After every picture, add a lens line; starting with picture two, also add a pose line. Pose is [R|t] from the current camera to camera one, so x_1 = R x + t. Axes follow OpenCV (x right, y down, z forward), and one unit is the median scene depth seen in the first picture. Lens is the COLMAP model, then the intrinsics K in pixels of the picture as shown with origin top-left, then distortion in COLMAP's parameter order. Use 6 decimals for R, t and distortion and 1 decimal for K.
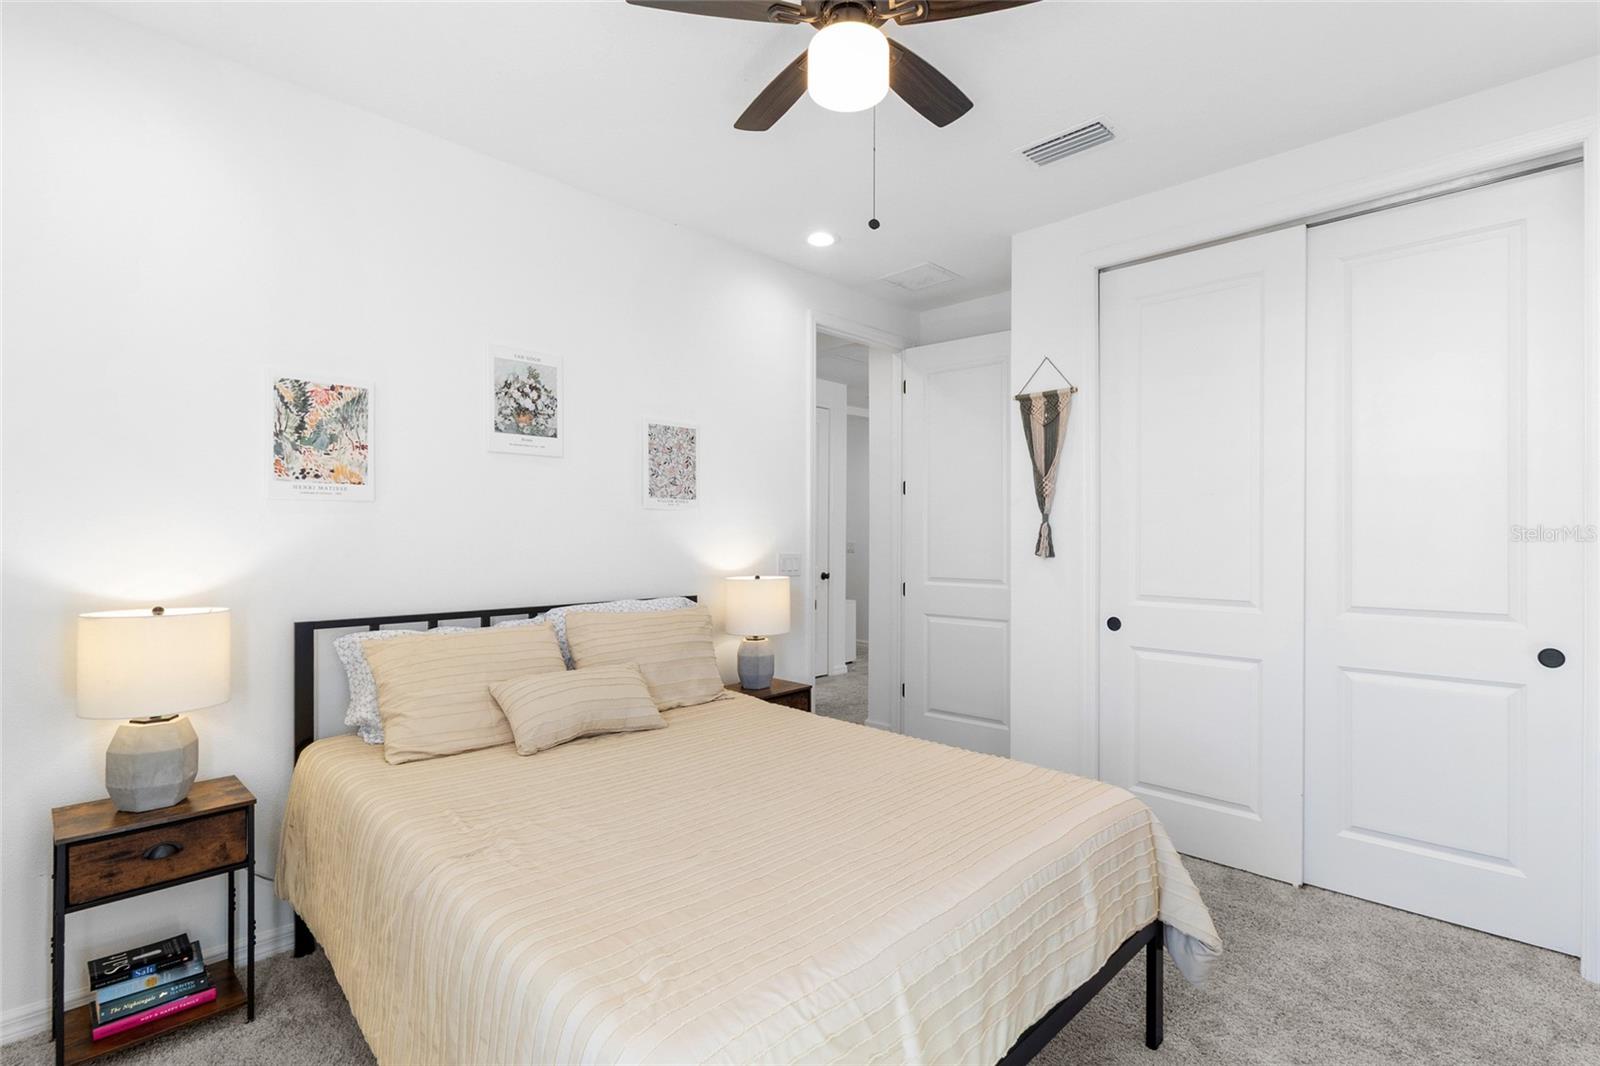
lens RADIAL K [[759.8, 0, 800.0], [0, 759.8, 533.0], [0, 0, 1]] dist [0.000682, 0.000213]
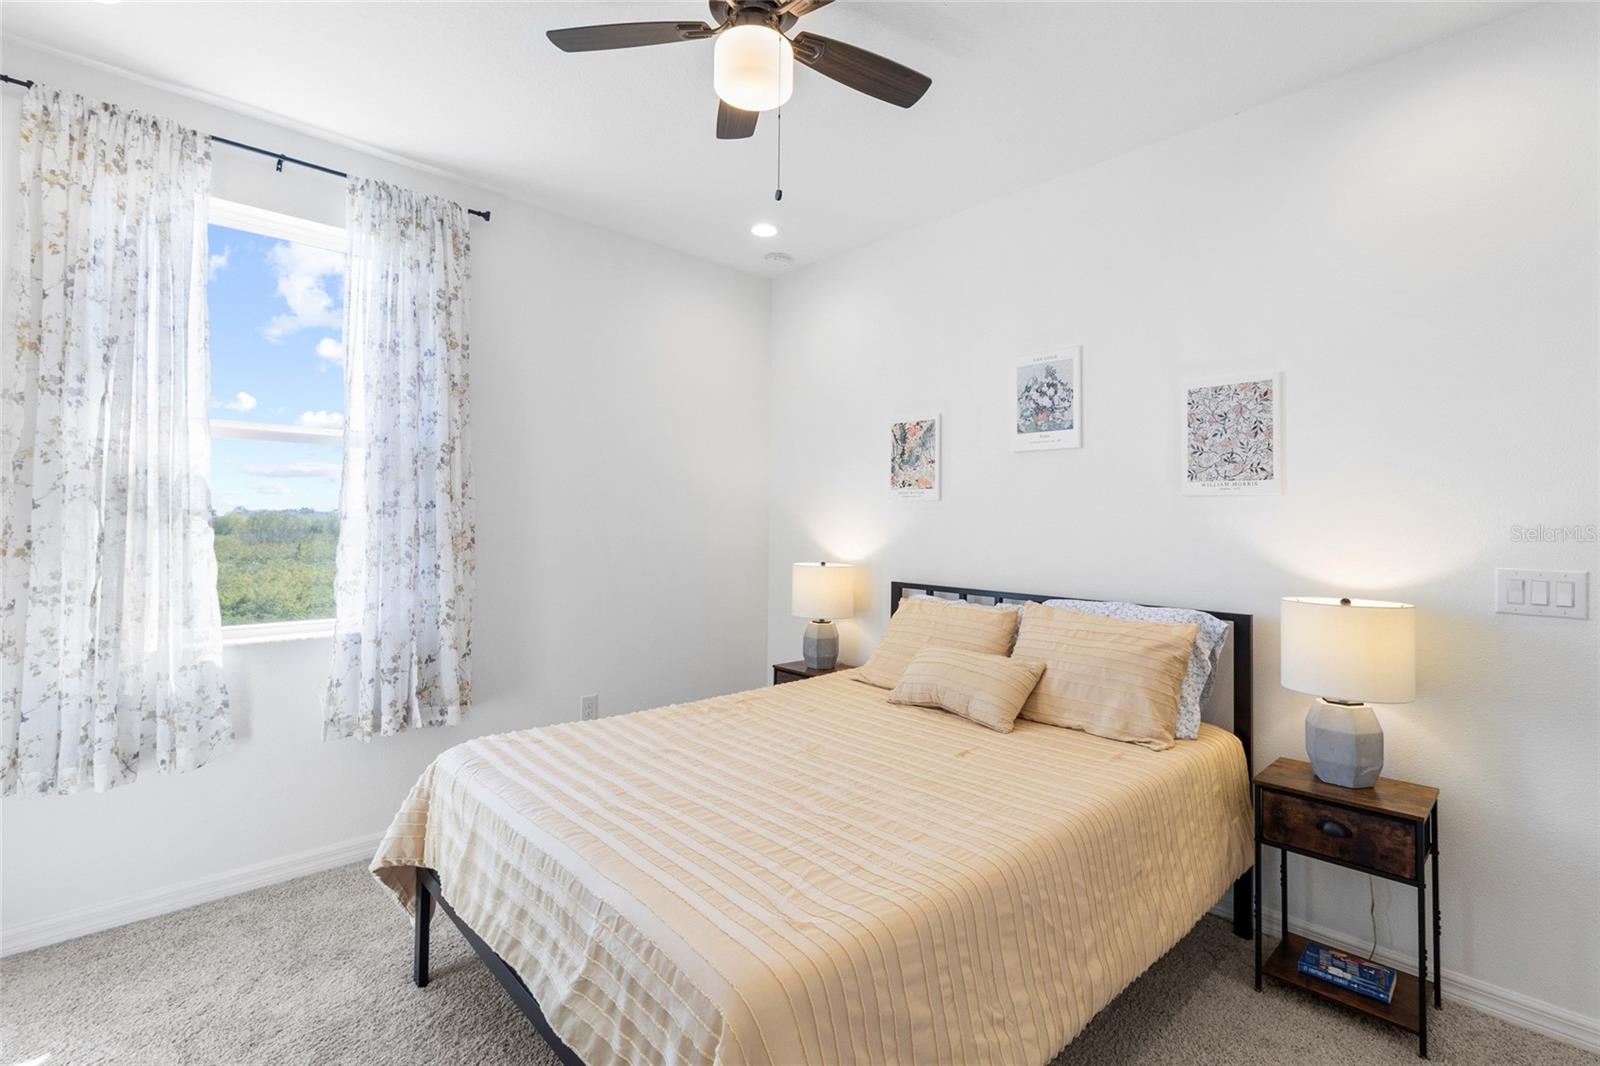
lens RADIAL K [[712.7, 0, 797.0], [0, 712.7, 510.2], [0, 0, 1]] dist [0.002359, 0.000583]
pose [[-0.036773, -0.019194, -0.999139, 0.650806], [-0.013139, 0.999738, -0.018722, 0.002795], [0.999237, 0.012439, -0.037016, 0.711529]]
